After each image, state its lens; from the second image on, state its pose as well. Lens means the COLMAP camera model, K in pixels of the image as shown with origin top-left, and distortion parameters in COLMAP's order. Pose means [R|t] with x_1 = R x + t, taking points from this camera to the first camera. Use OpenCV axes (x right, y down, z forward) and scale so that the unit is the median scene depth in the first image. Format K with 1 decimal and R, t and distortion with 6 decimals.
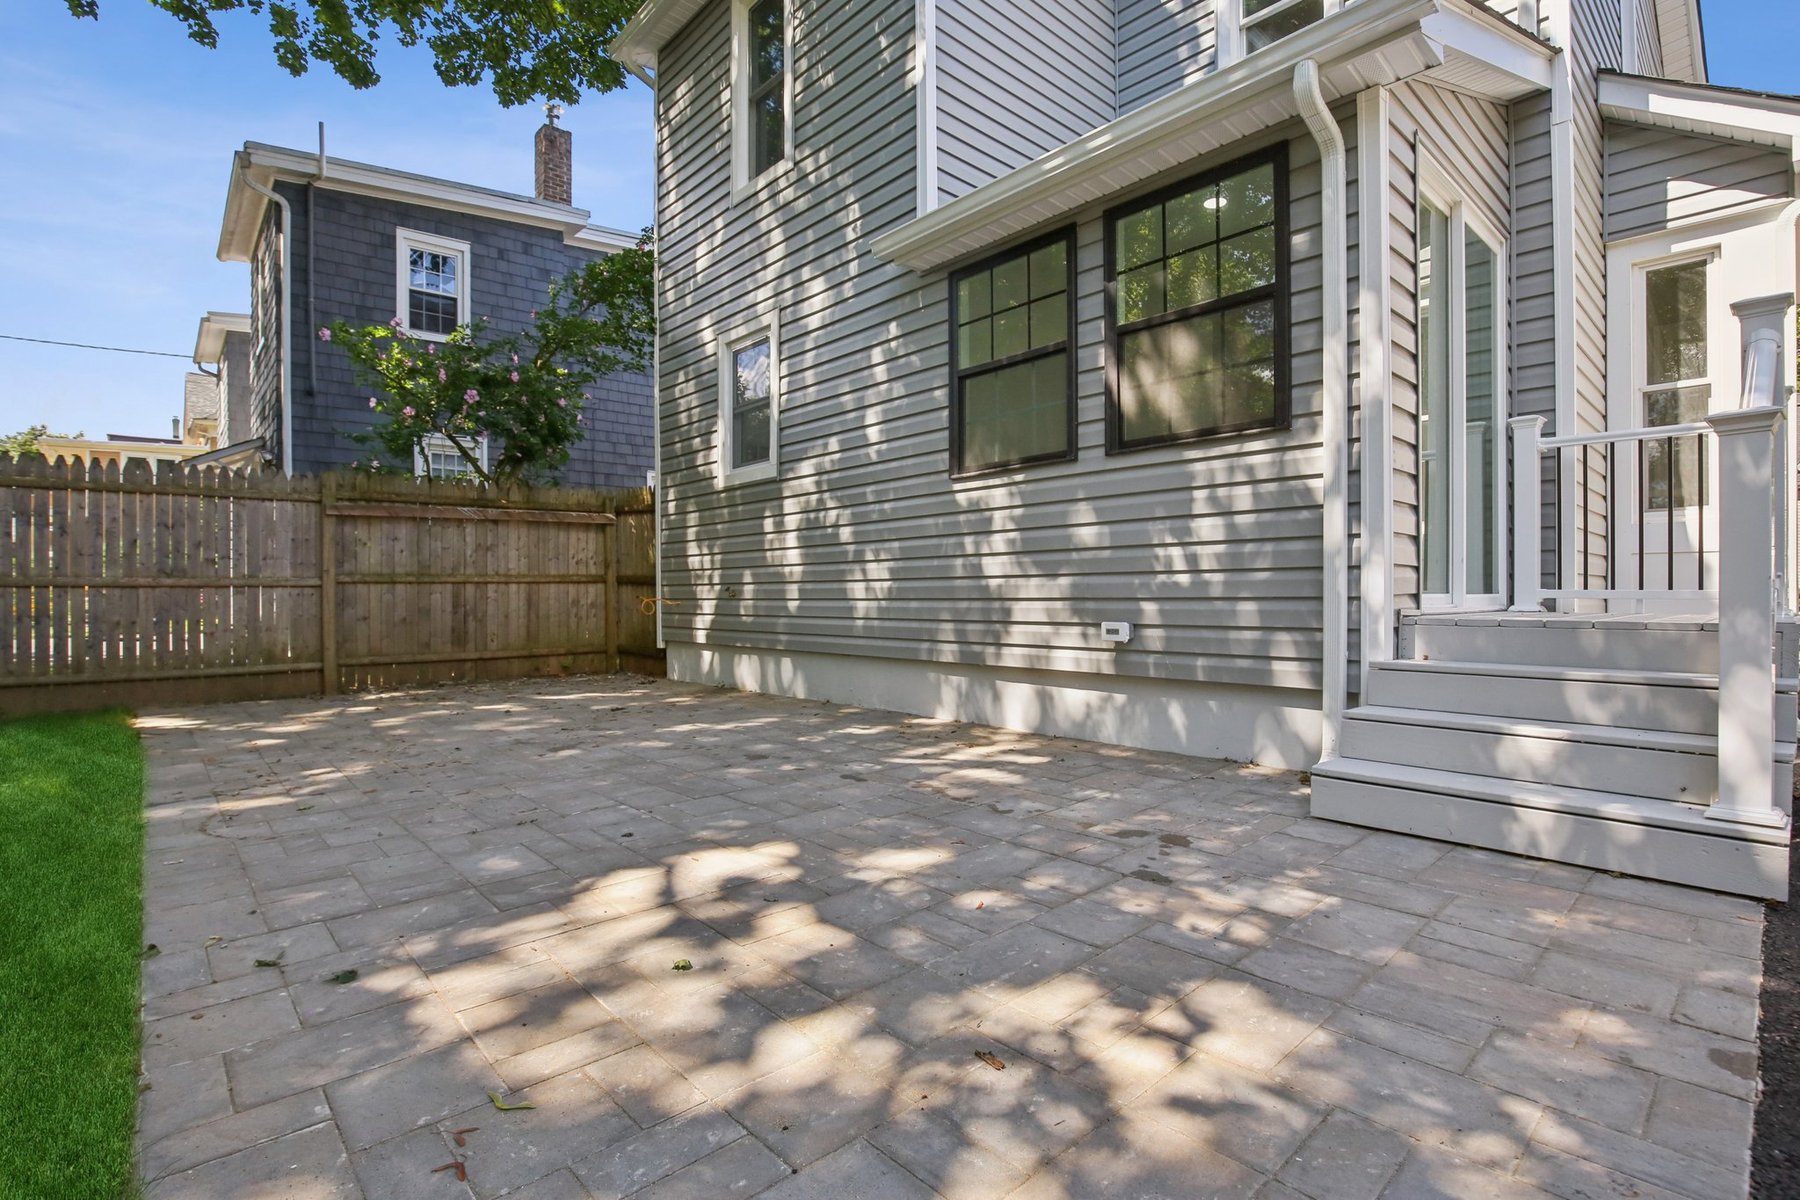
lens RADIAL K [[851.8, 0, 907.8], [0, 851.8, 605.5], [0, 0, 1]] dist [-0.033336, 0.007750]
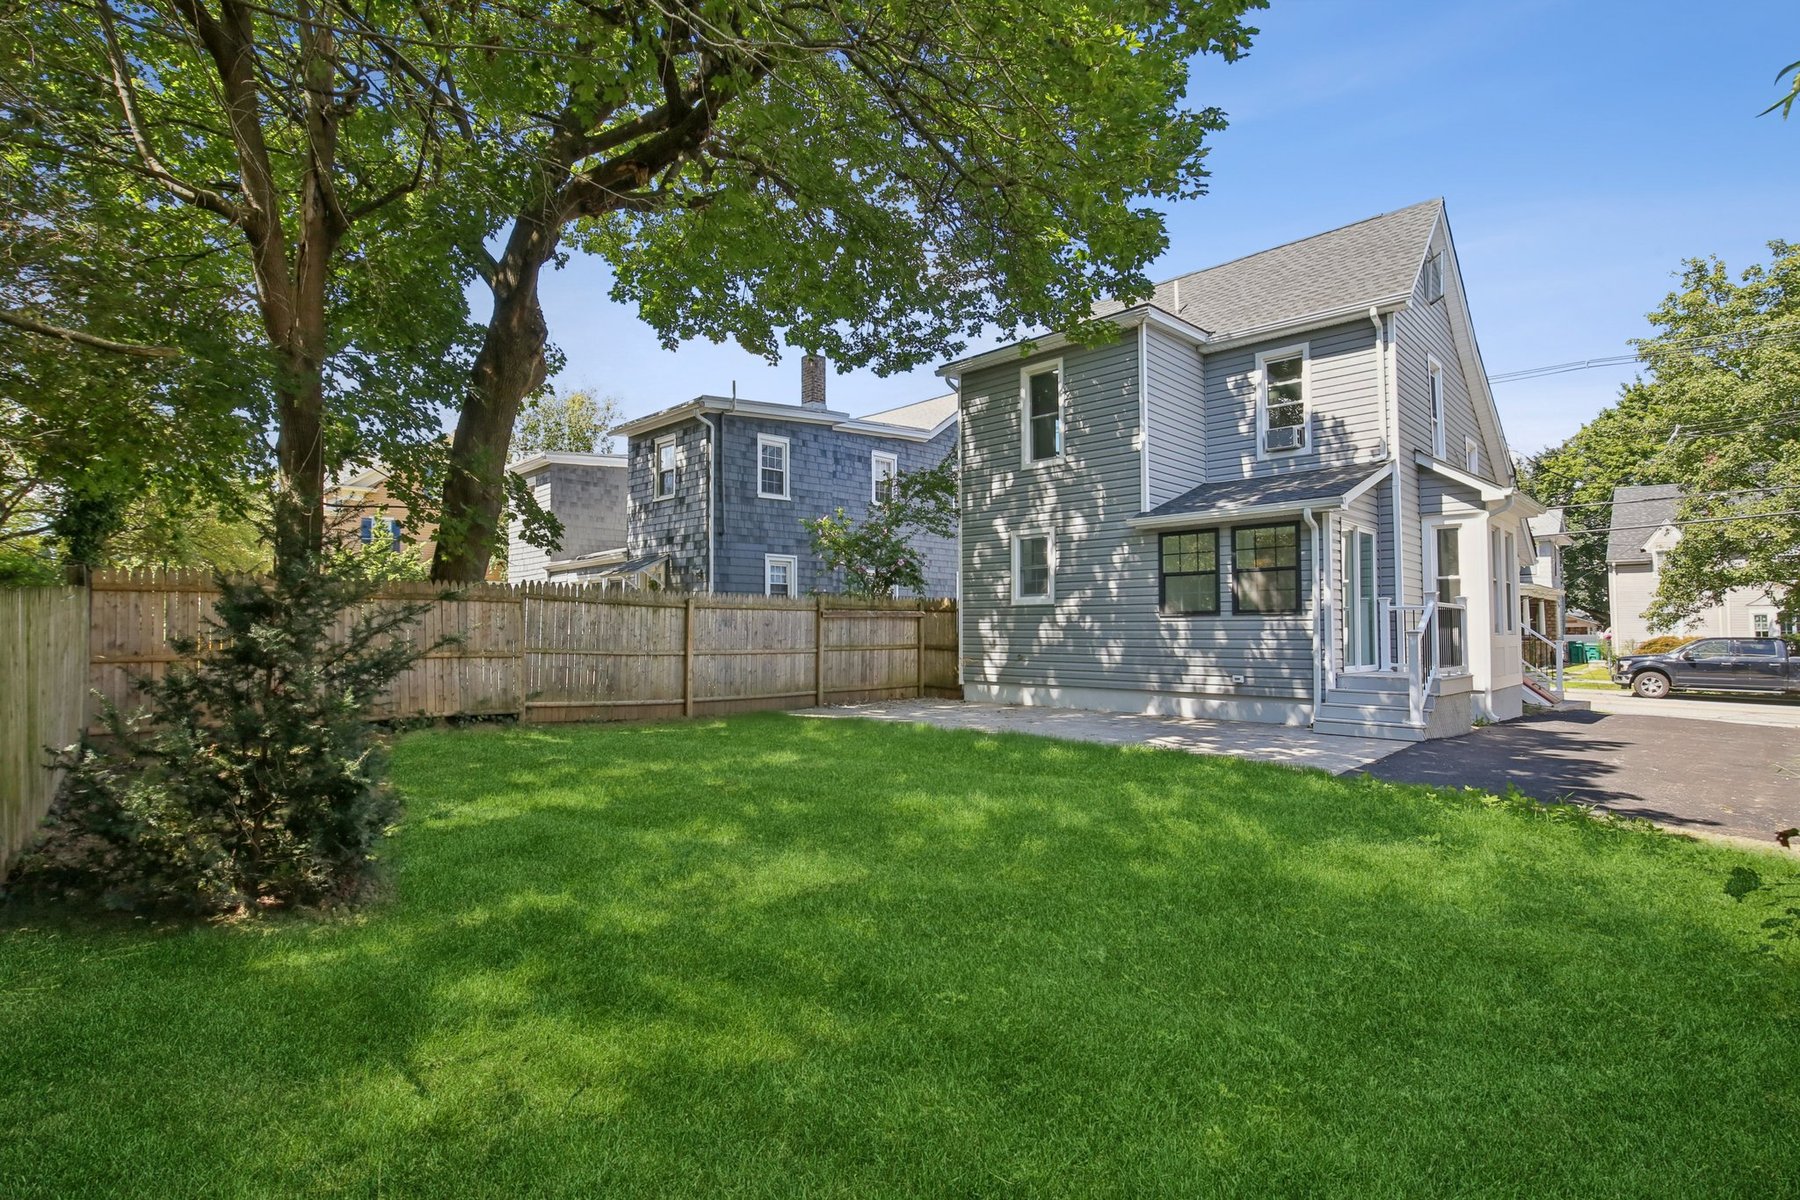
lens RADIAL K [[851.8, 0, 889.6], [0, 851.8, 597.9], [0, 0, 1]] dist [-0.033336, 0.007750]
pose [[0.999229, 0.011629, 0.037502, -0.800430], [-0.009565, 0.998454, -0.054758, -0.057095], [-0.038081, 0.054357, 0.997795, -1.390960]]
